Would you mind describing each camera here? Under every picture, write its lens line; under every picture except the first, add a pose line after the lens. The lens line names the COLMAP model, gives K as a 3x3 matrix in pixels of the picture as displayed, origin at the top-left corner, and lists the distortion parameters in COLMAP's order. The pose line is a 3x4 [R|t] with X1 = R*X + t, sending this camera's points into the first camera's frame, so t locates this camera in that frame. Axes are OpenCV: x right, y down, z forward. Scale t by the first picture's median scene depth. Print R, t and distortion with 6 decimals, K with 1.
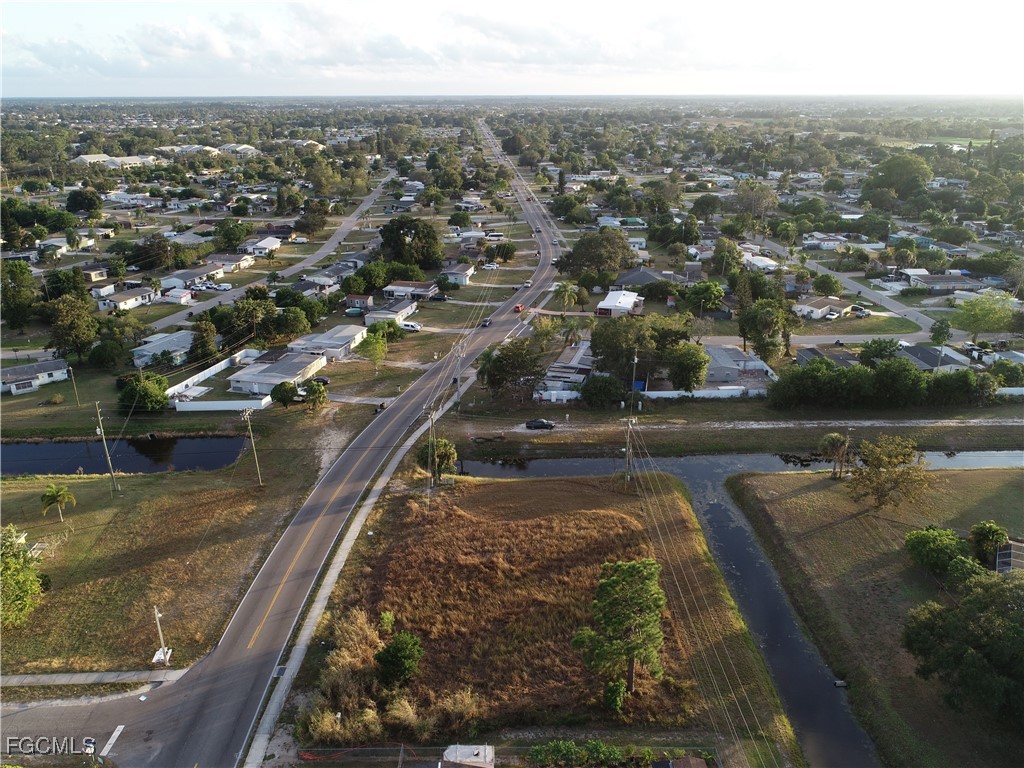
lens RADIAL K [[779.6, 0, 512.0], [0, 779.6, 384.0], [0, 0, 1]] dist [0.003521, 0.002105]
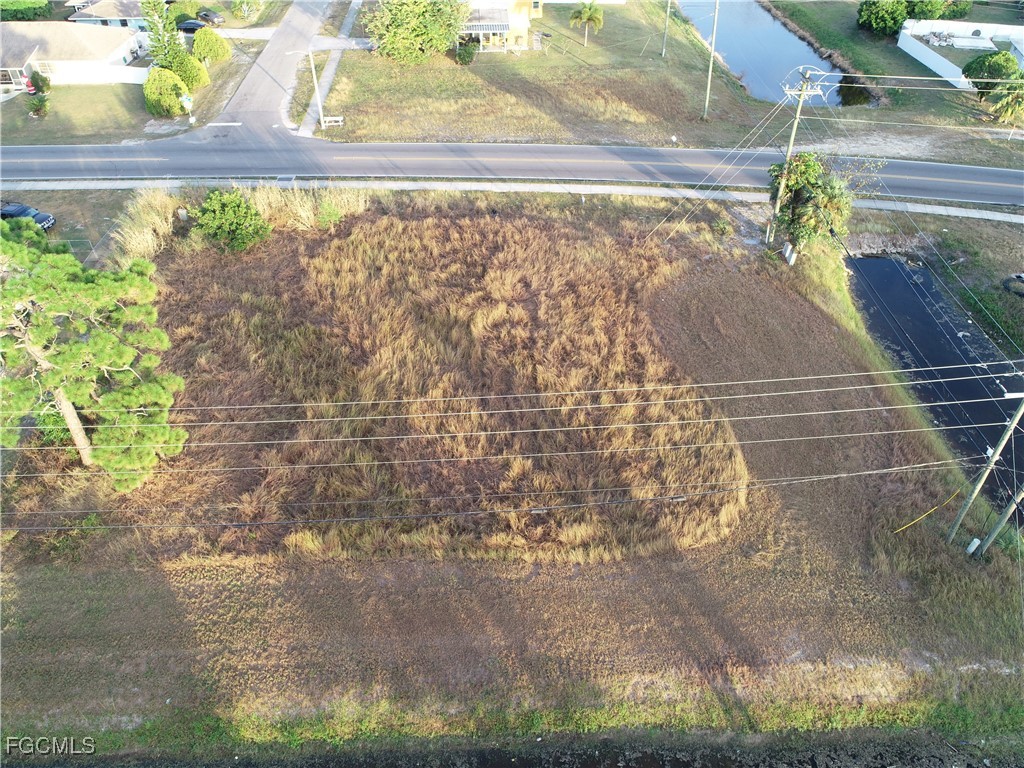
lens RADIAL K [[779.6, 0, 512.0], [0, 779.6, 384.0], [0, 0, 1]] dist [0.003521, 0.002105]
pose [[0.013626, 0.639585, -0.768599, 0.471067], [-0.353077, 0.722232, 0.594741, -0.065843], [0.935495, 0.263271, 0.235664, 0.986403]]
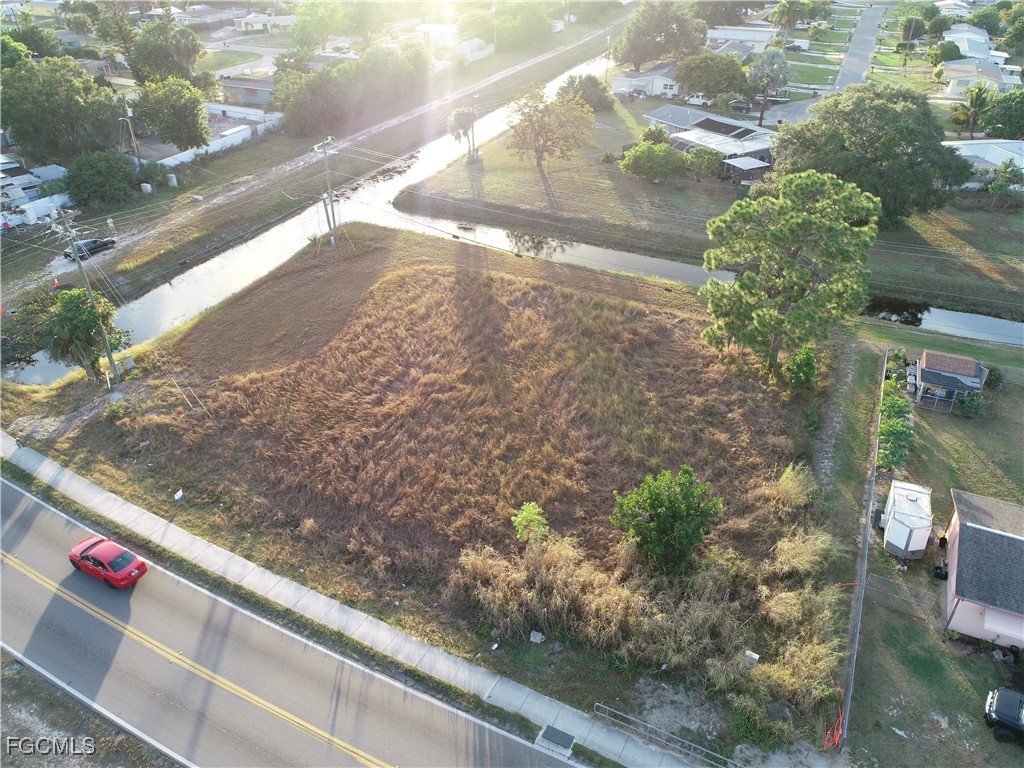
lens RADIAL K [[779.6, 0, 512.0], [0, 779.6, 384.0], [0, 0, 1]] dist [0.003521, 0.002105]
pose [[0.425822, -0.480754, 0.766519, -0.483661], [0.312957, 0.873131, 0.373763, 0.035119], [-0.848960, 0.080731, 0.522254, 0.711063]]
